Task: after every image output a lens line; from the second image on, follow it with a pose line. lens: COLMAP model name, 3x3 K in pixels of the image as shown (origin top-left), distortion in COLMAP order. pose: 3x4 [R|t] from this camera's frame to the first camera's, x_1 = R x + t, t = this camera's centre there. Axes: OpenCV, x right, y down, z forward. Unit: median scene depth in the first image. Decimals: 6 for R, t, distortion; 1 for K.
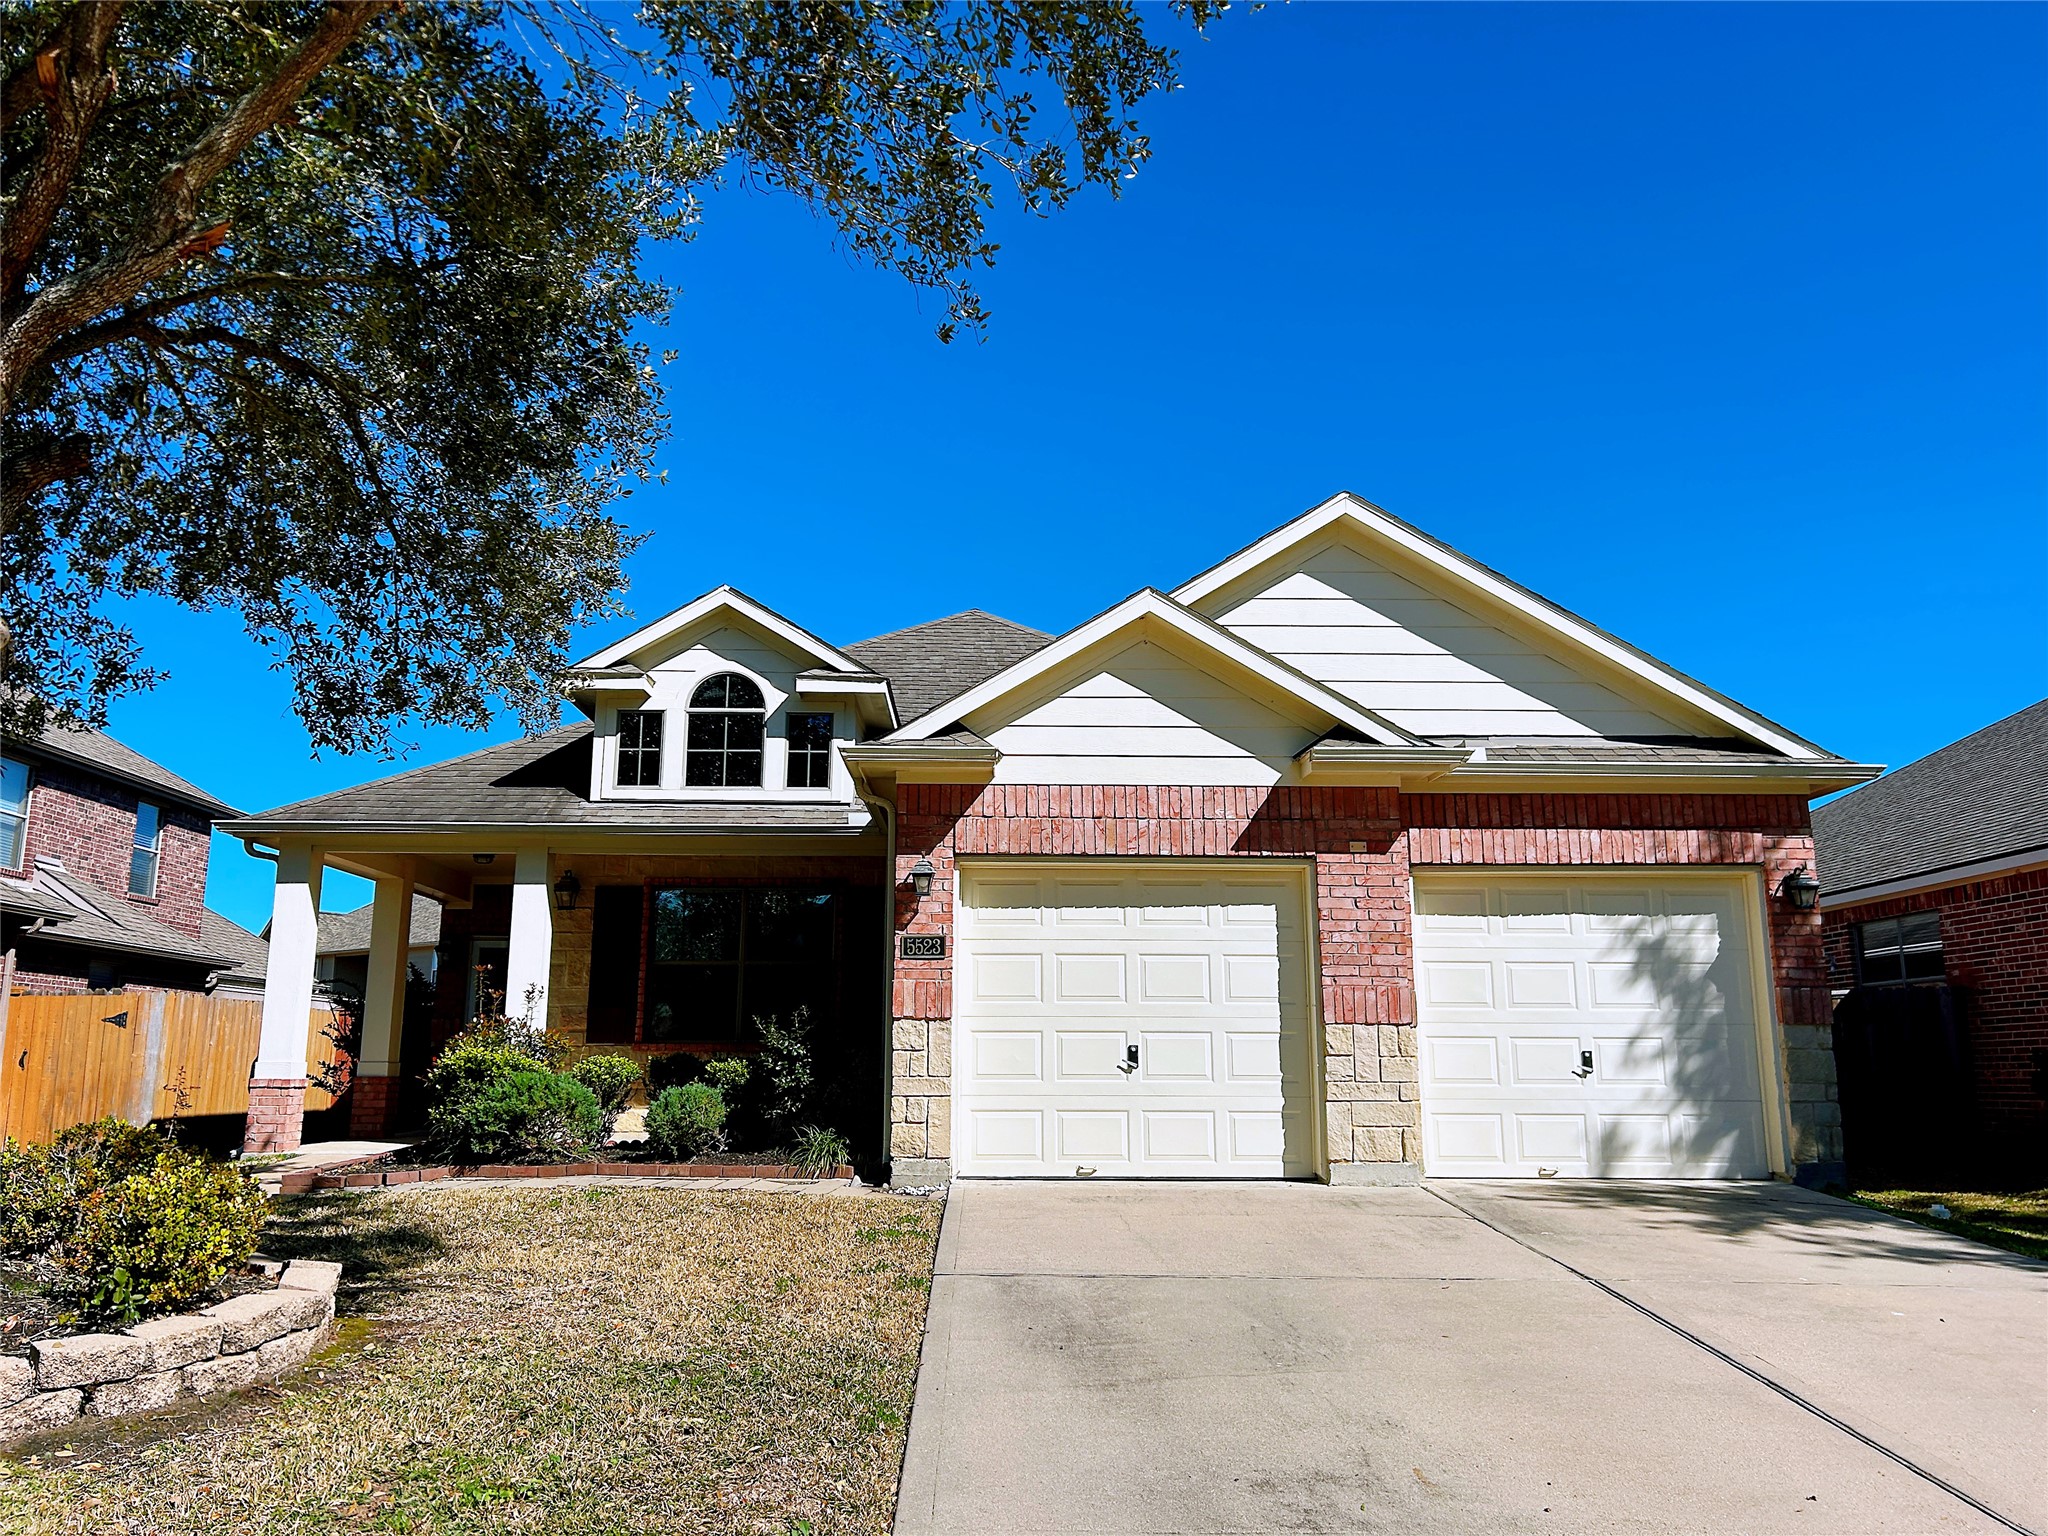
lens RADIAL K [[1512.5, 0, 1037.9], [0, 1512.5, 764.7], [0, 0, 1]] dist [0.016208, -0.017896]
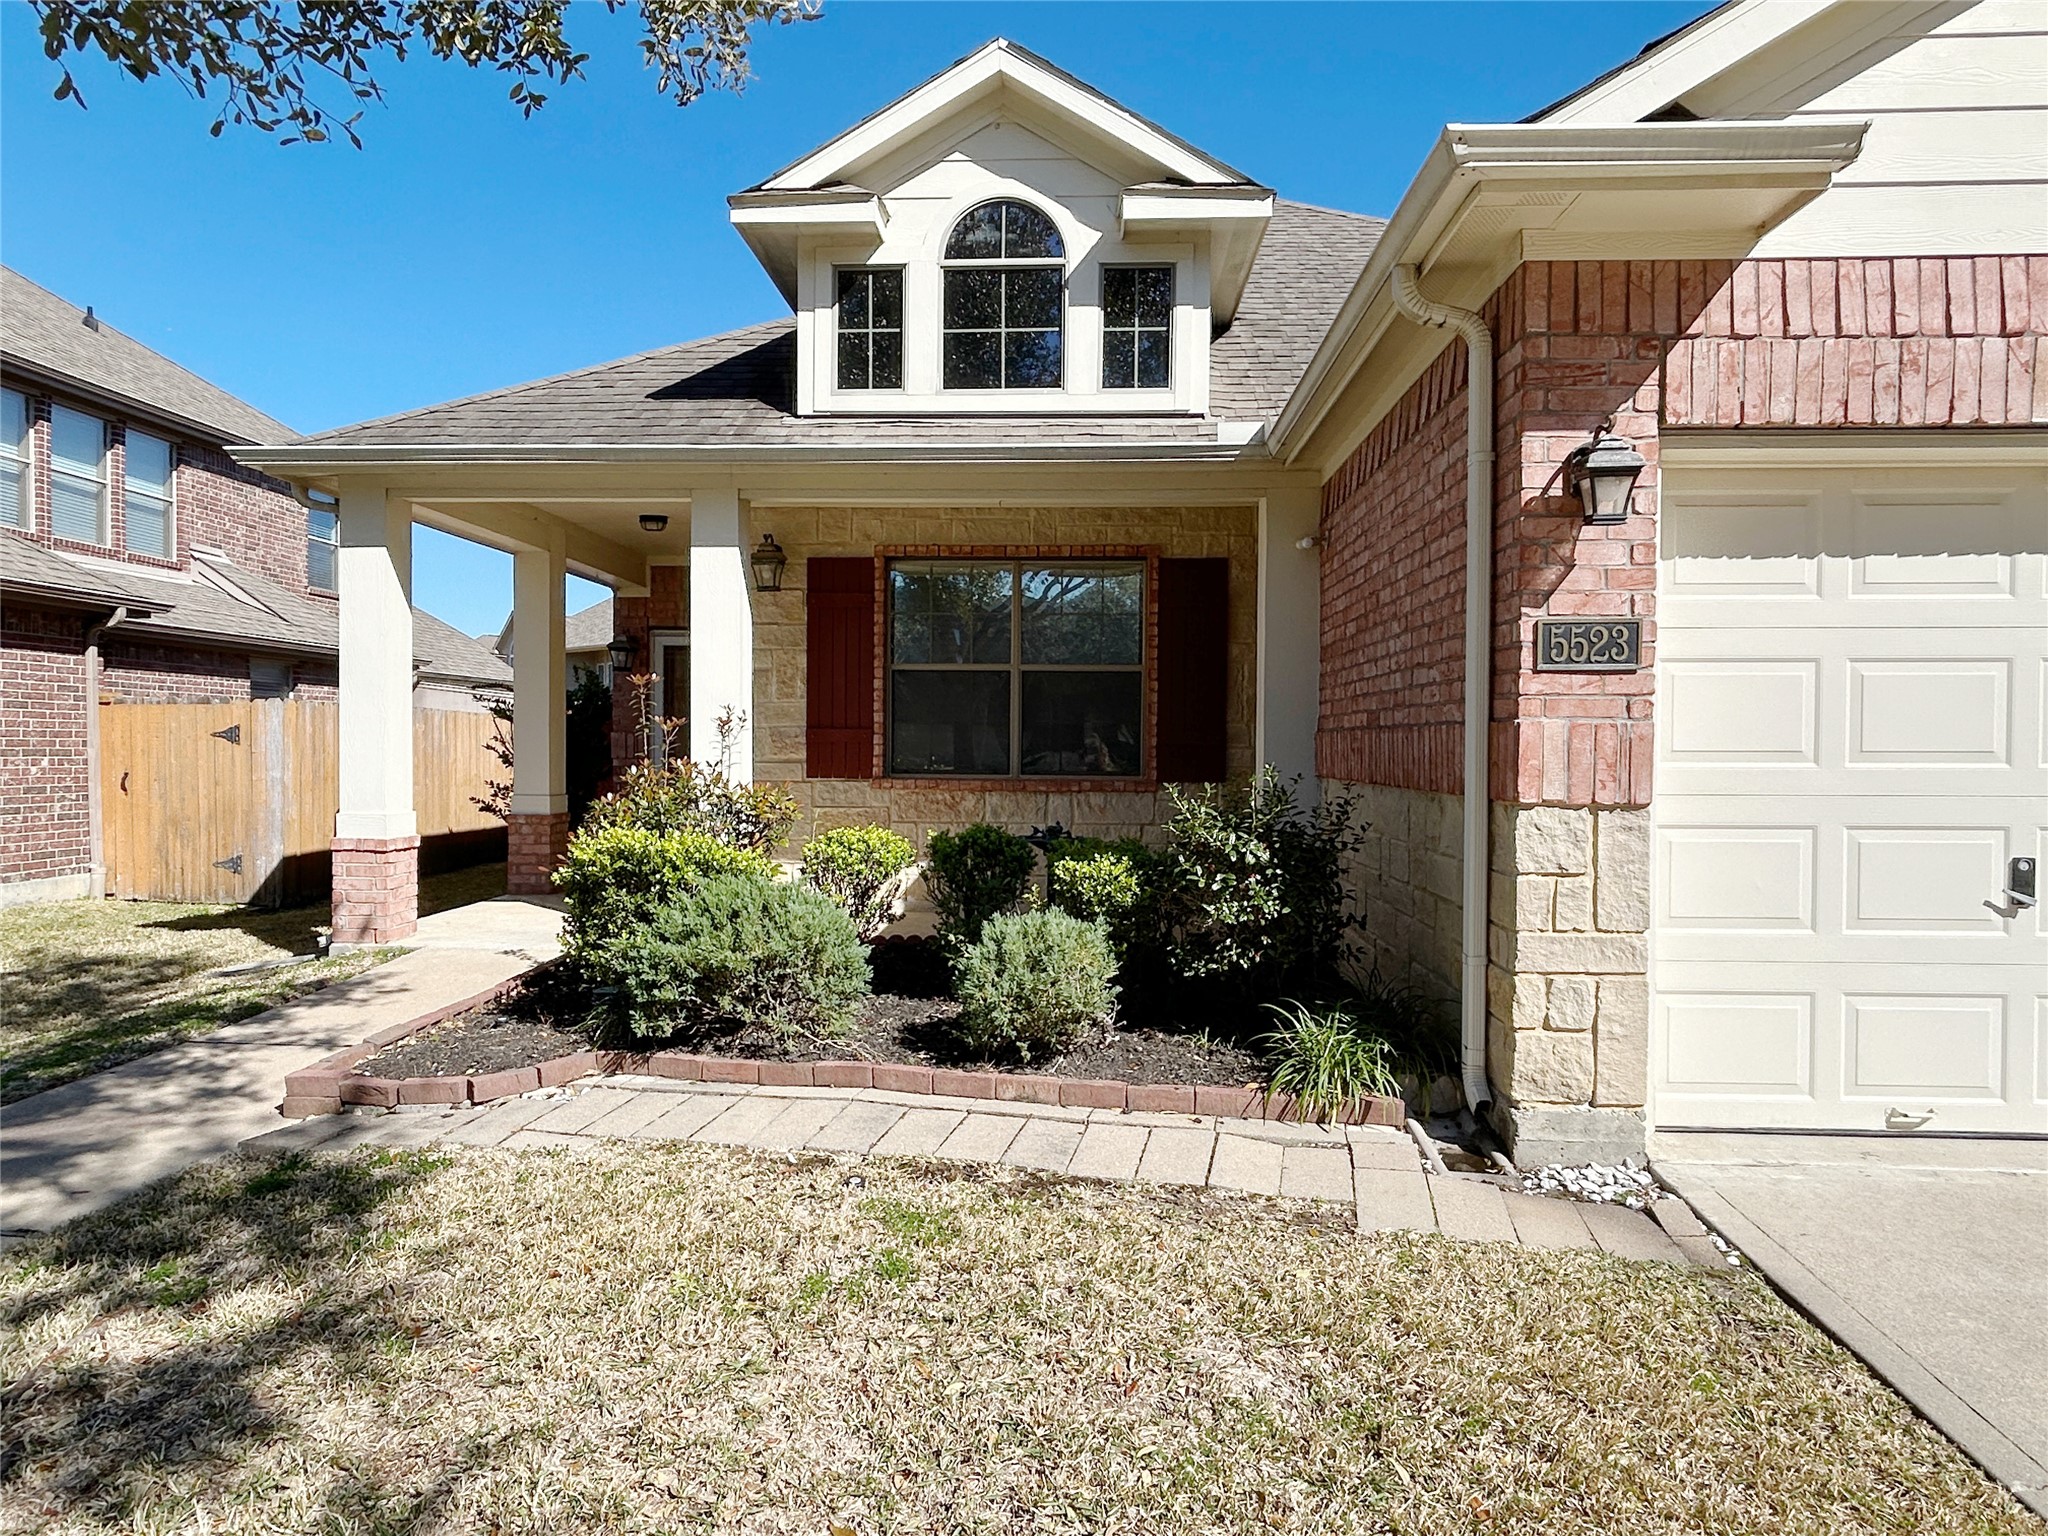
lens RADIAL K [[1207.1, 0, 1018.5], [0, 1207.1, 771.3], [0, 0, 1]] dist [0.005776, -0.003163]
pose [[0.996277, 0.008047, -0.085834, -0.158202], [0.011331, 0.974774, 0.222905, 0.057746], [0.085463, -0.223048, 0.971054, 0.481473]]
